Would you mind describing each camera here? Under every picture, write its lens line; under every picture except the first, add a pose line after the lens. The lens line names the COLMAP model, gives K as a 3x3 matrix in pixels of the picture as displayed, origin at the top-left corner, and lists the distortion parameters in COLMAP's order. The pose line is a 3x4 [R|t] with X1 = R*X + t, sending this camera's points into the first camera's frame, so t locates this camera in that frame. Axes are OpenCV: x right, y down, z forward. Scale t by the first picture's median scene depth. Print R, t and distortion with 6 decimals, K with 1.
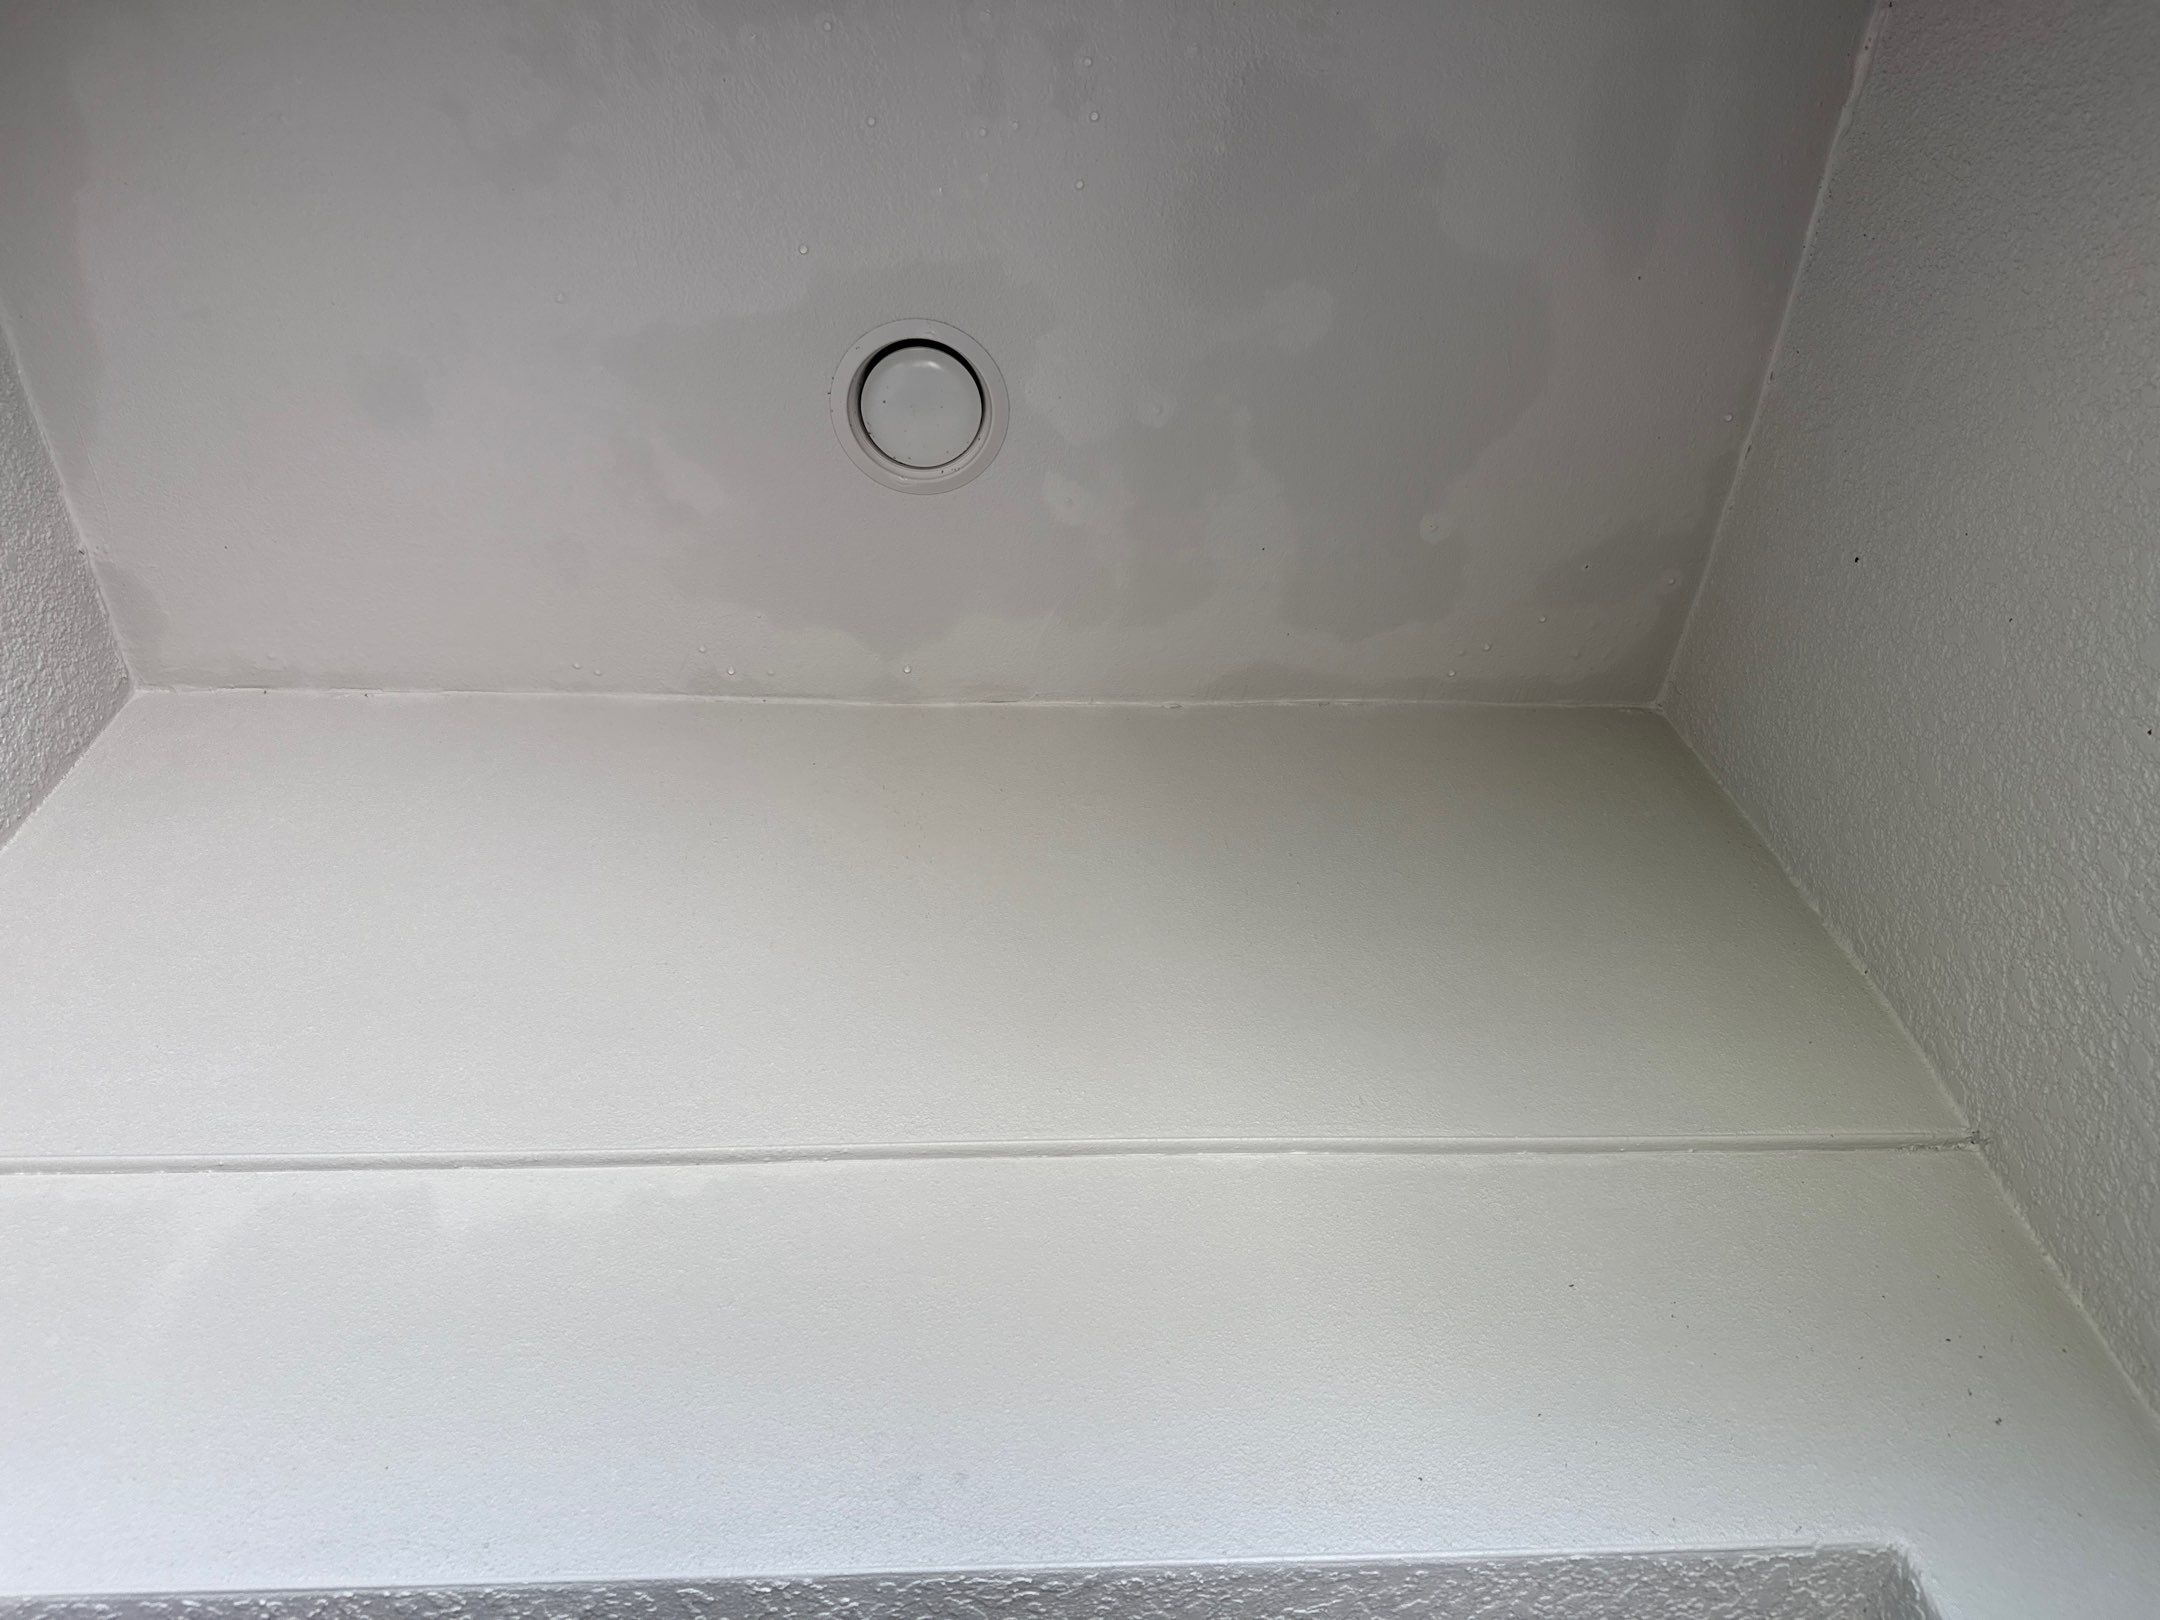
lens RADIAL K [[1510.8, 0, 1072.1], [0, 1510.8, 814.0], [0, 0, 1]] dist [0.031956, -0.032068]
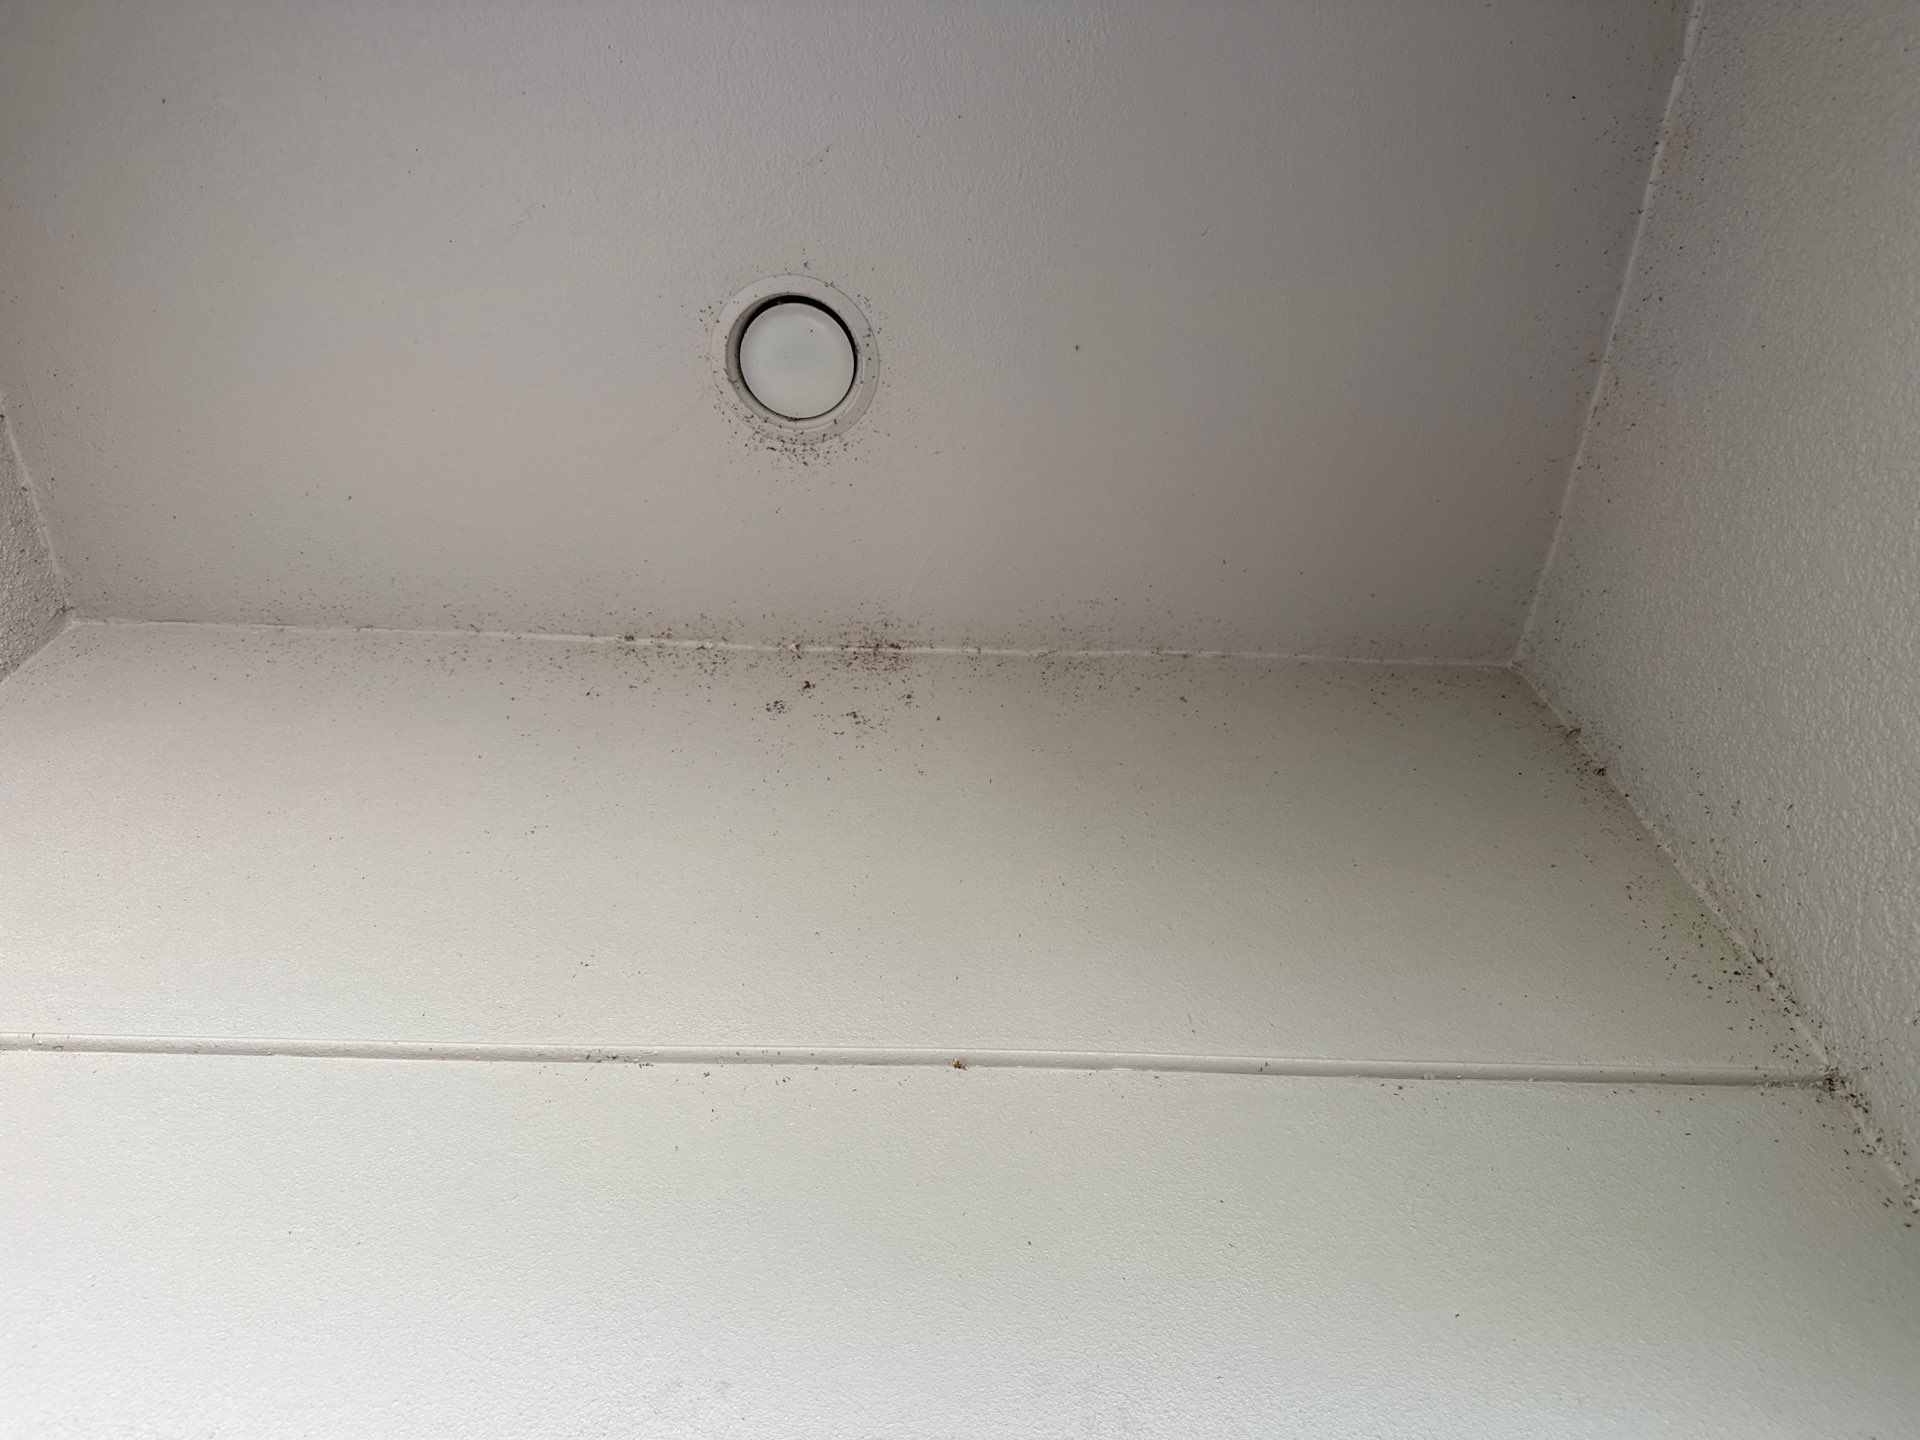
lens RADIAL K [[1342.9, 0, 968.2], [0, 1342.9, 718.2], [0, 0, 1]] dist [0.031956, -0.032068]
pose [[0.998676, 0.017666, -0.048305, 0.088391], [-0.021824, 0.995974, -0.086946, 0.075583], [0.046574, 0.087885, 0.995041, 0.110895]]
